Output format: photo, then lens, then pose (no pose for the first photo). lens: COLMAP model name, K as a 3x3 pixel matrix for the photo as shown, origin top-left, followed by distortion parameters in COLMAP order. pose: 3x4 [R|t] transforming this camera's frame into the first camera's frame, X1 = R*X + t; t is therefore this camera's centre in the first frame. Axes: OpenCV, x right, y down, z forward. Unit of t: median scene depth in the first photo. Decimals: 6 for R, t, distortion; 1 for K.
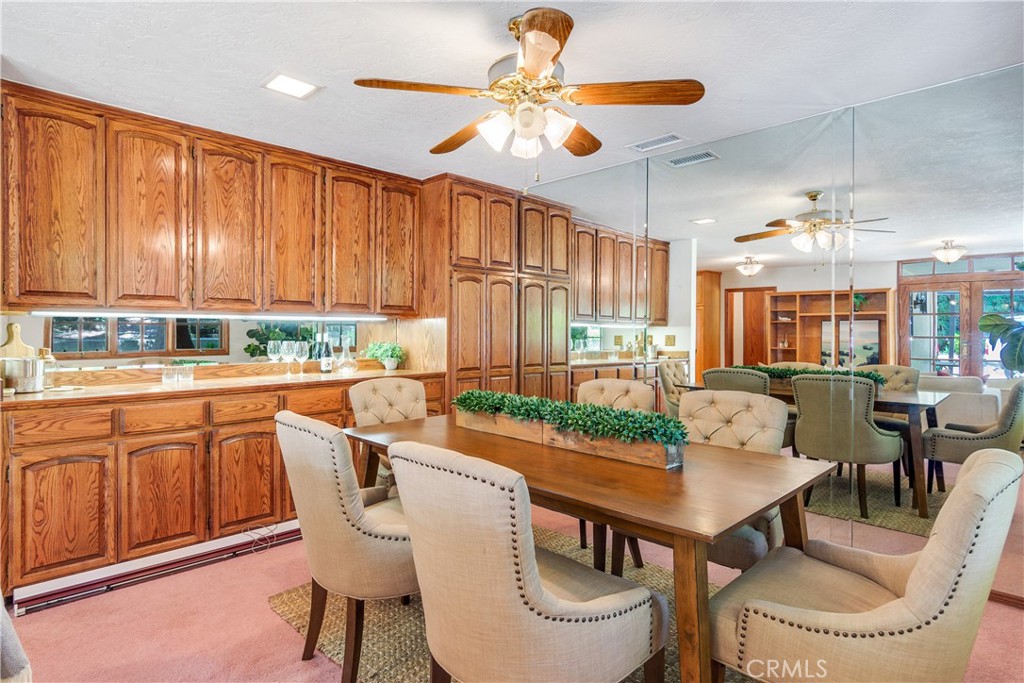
lens RADIAL K [[537.6, 0, 515.5], [0, 537.6, 335.0], [0, 0, 1]] dist [-0.006665, -0.001389]
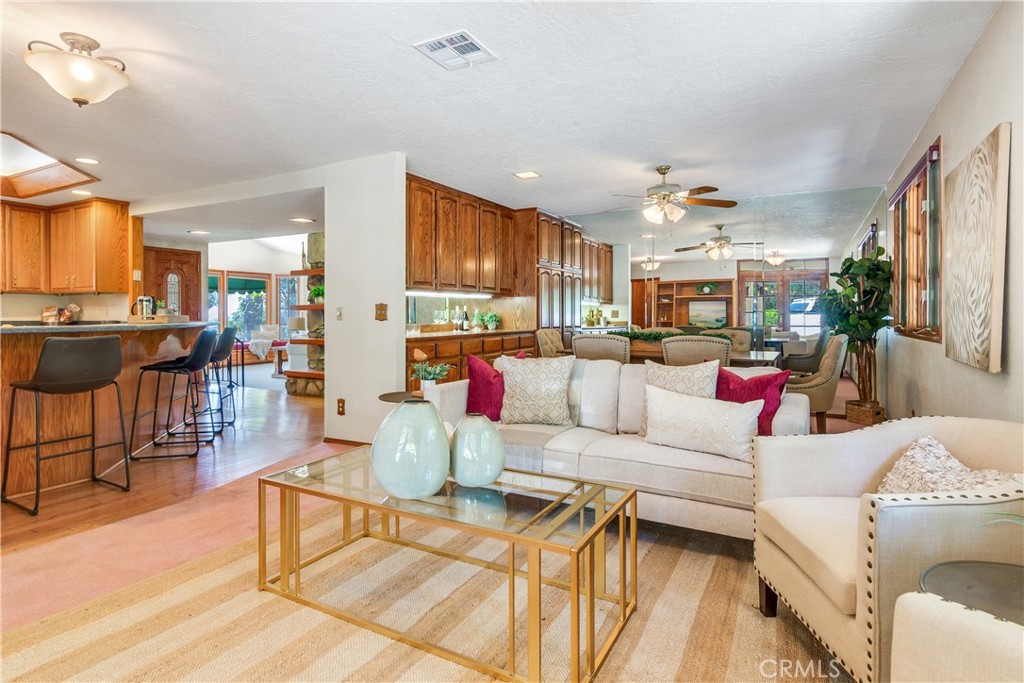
lens RADIAL K [[537.6, 0, 512.0], [0, 537.6, 321.8], [0, 0, 1]] dist [-0.006665, -0.001389]
pose [[0.961190, -0.007233, 0.275791, -0.379971], [0.005285, 0.999956, 0.007808, 0.018534], [-0.275836, -0.006047, 0.961186, -0.320098]]
